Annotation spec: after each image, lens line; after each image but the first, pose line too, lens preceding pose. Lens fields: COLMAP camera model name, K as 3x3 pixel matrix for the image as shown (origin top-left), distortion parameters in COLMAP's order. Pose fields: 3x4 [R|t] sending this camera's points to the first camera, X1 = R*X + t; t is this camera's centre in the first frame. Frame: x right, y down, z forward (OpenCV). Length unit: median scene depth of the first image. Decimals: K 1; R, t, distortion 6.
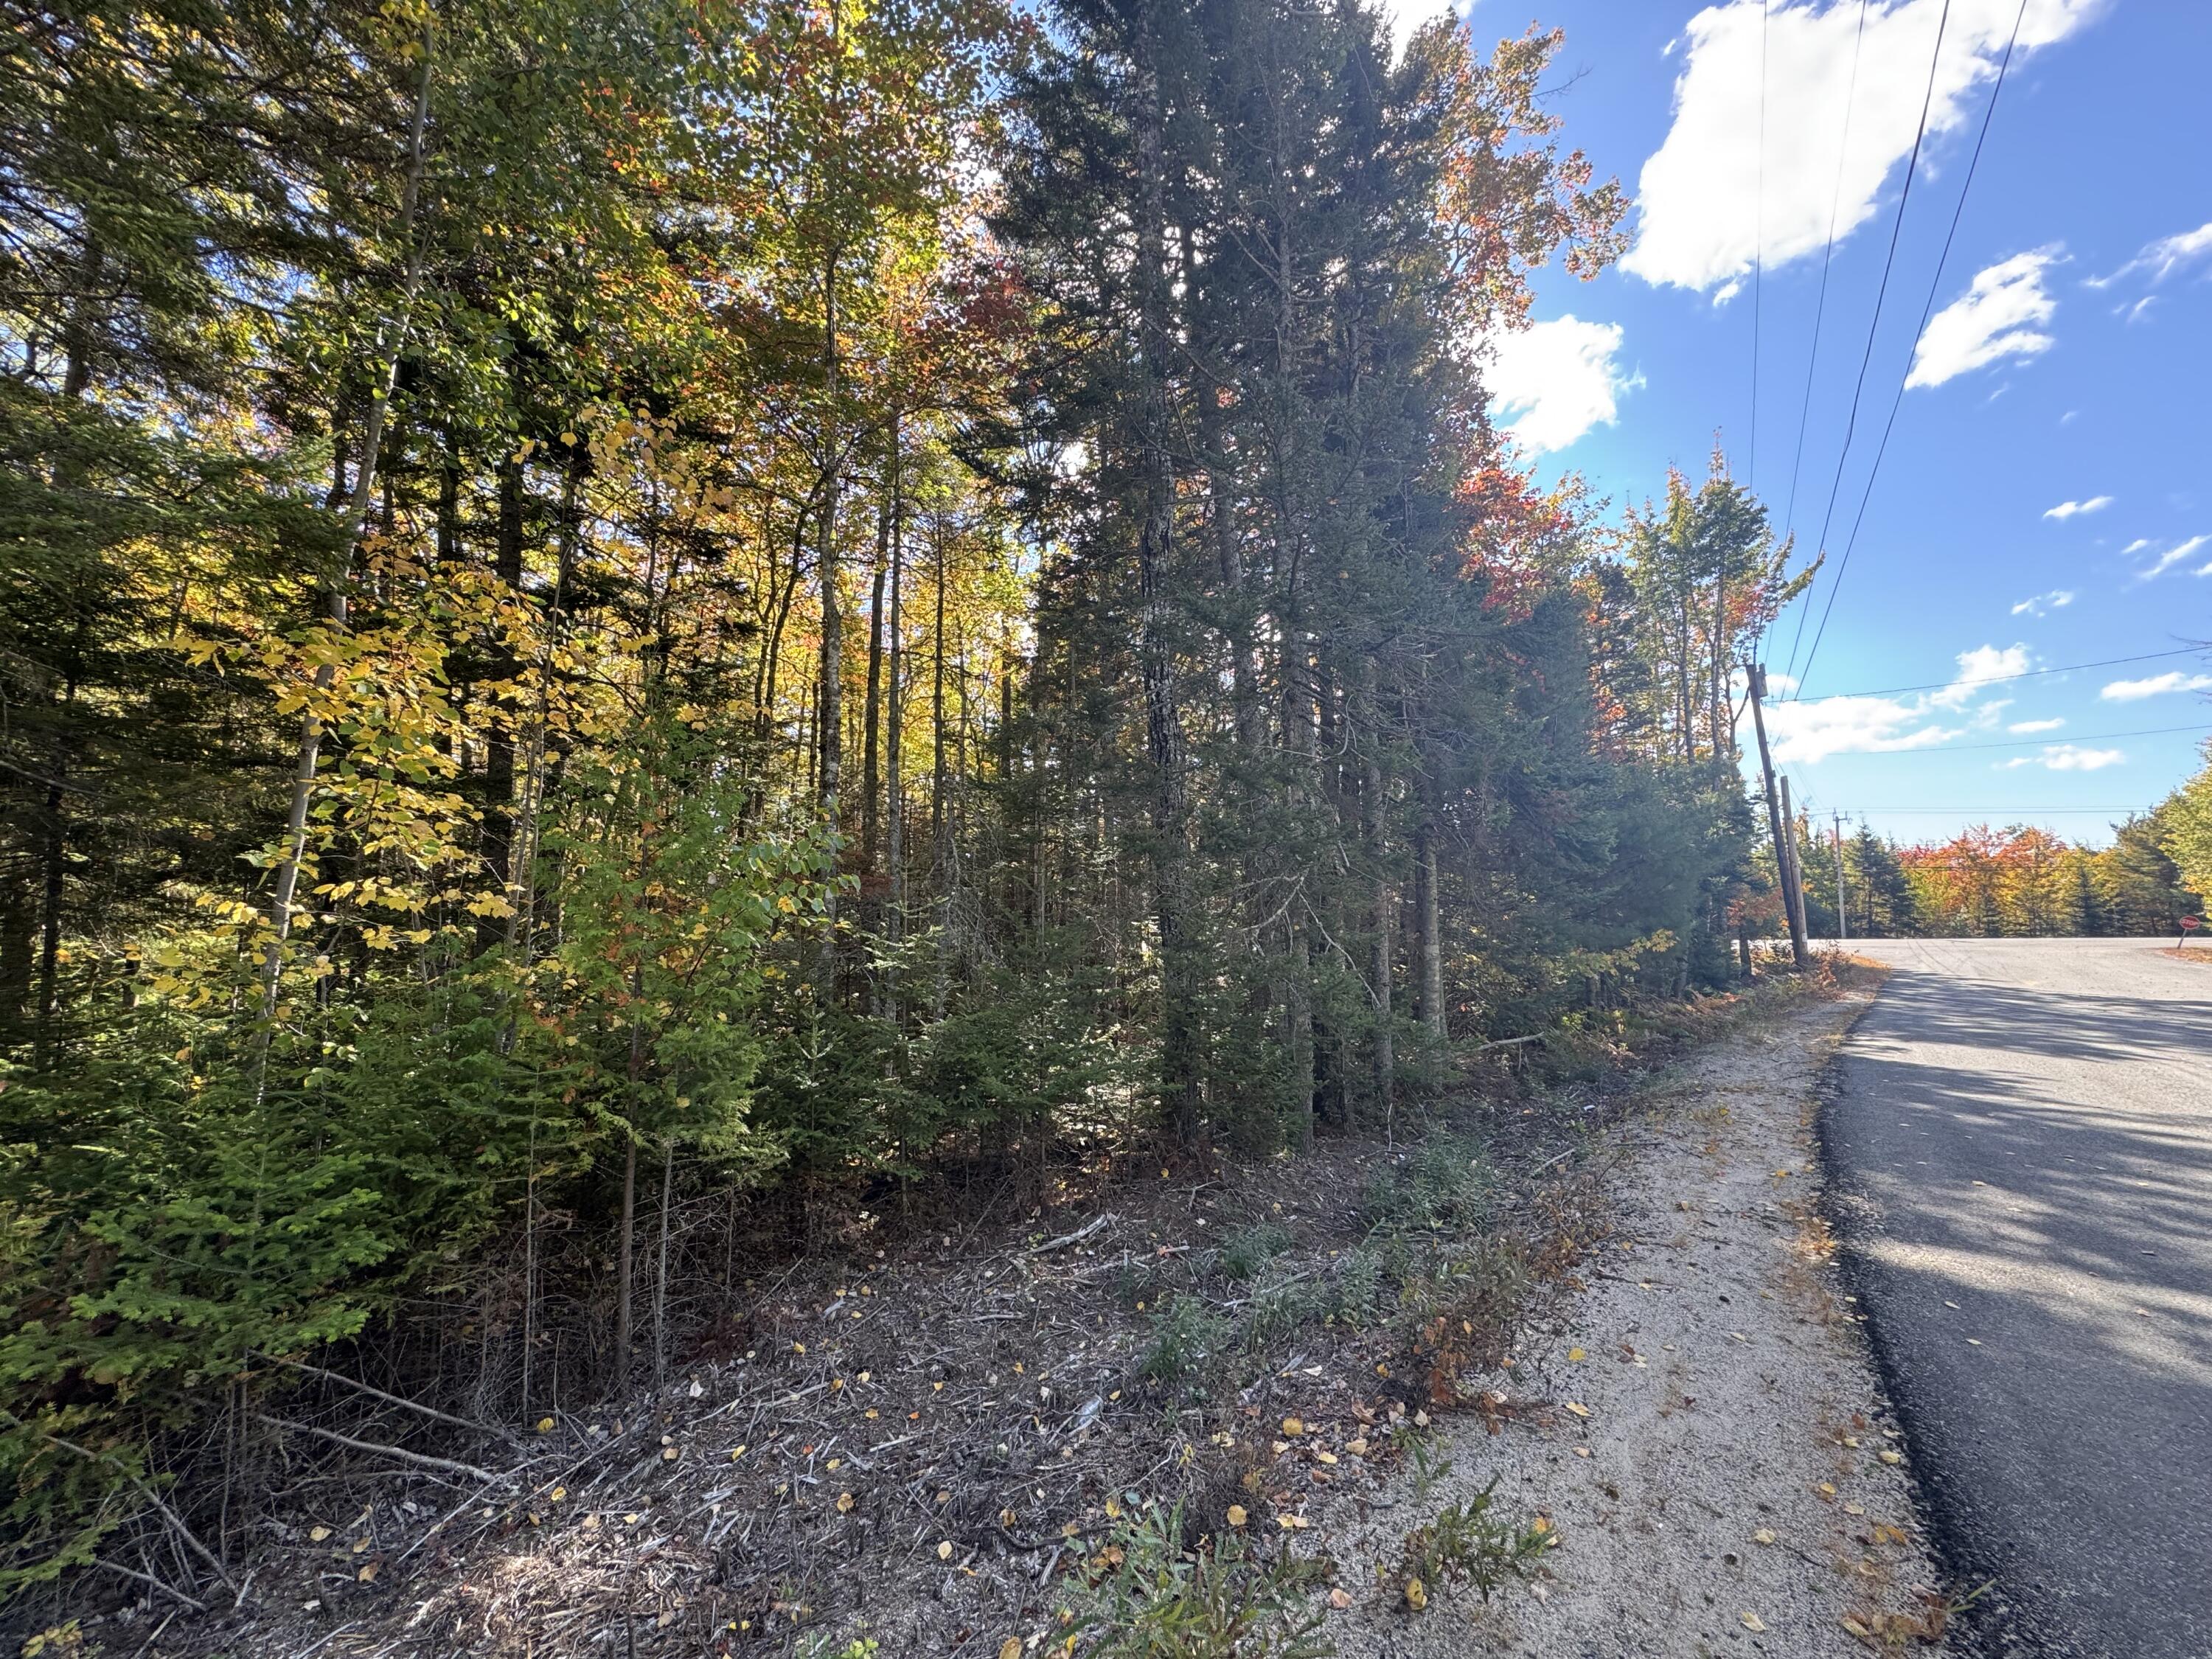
lens RADIAL K [[895.1, 0, 1117.9], [0, 895.1, 816.8], [0, 0, 1]] dist [-0.002927, -0.000127]
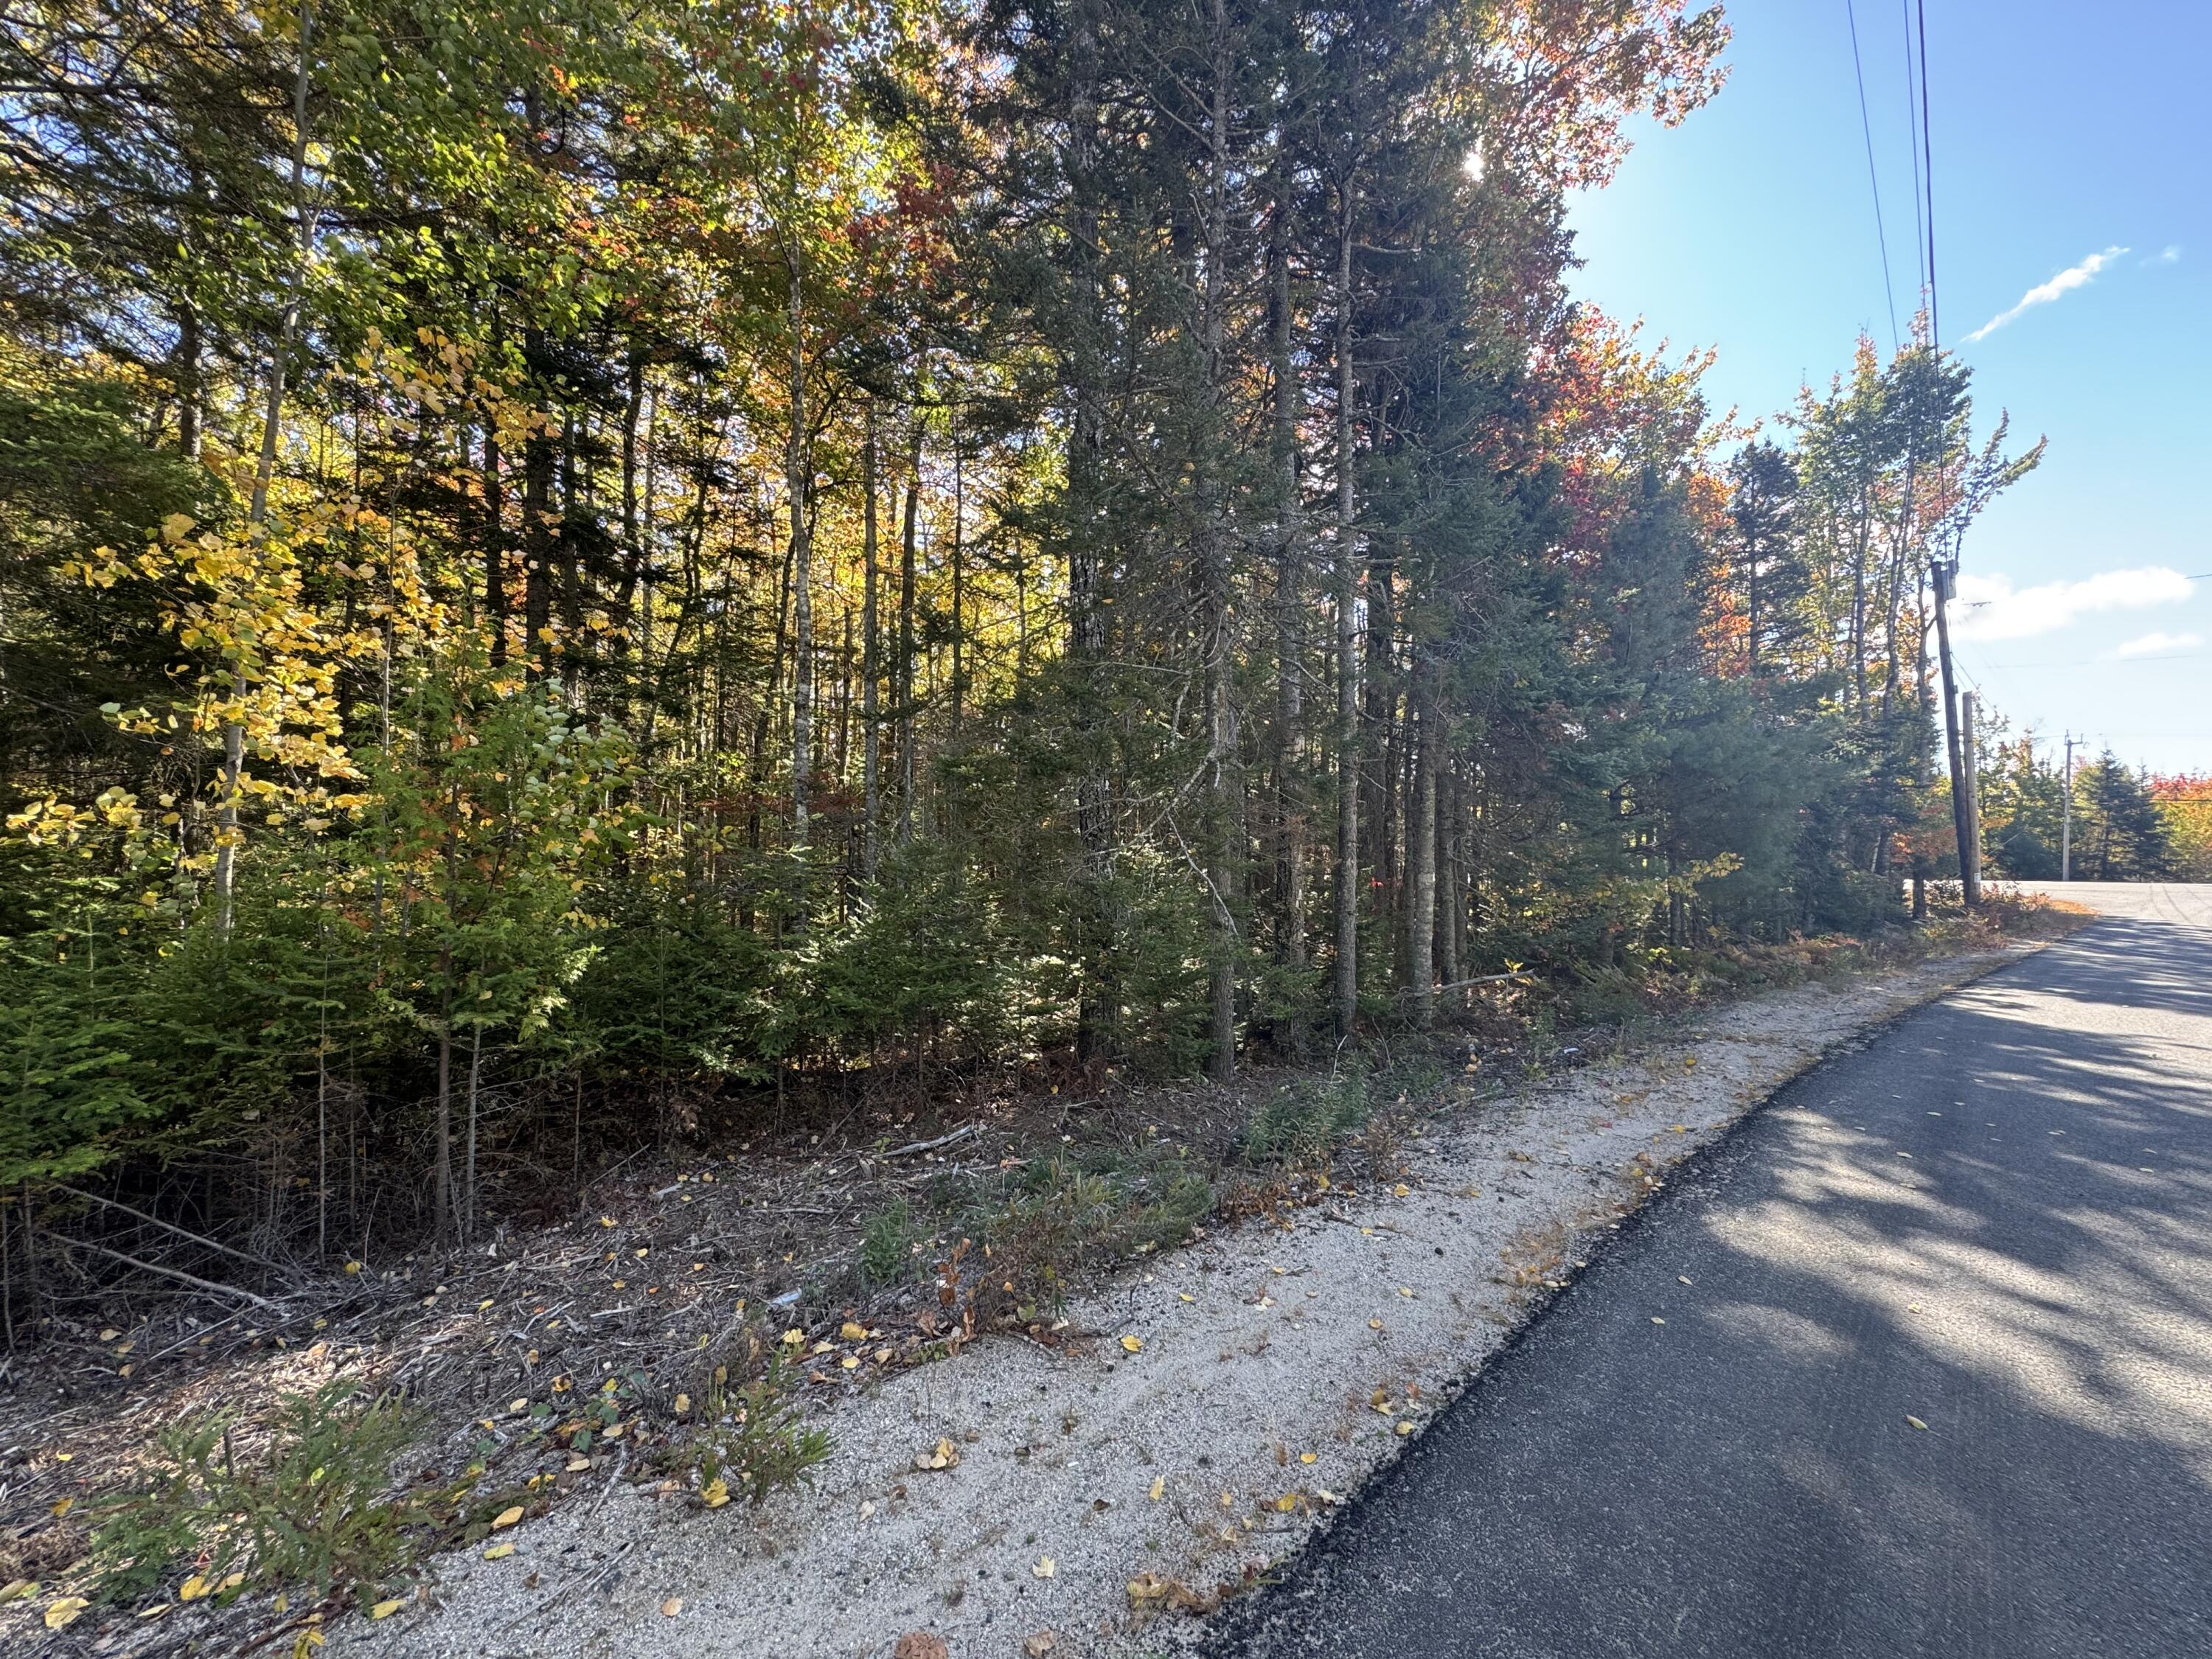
lens RADIAL K [[895.1, 0, 1117.9], [0, 895.1, 816.8], [0, 0, 1]] dist [-0.002927, -0.000127]
pose [[0.987976, 0.011151, -0.154205, 0.325016], [0.001574, 0.996619, 0.082149, 0.009698], [0.154600, -0.081404, 0.984618, 0.048978]]
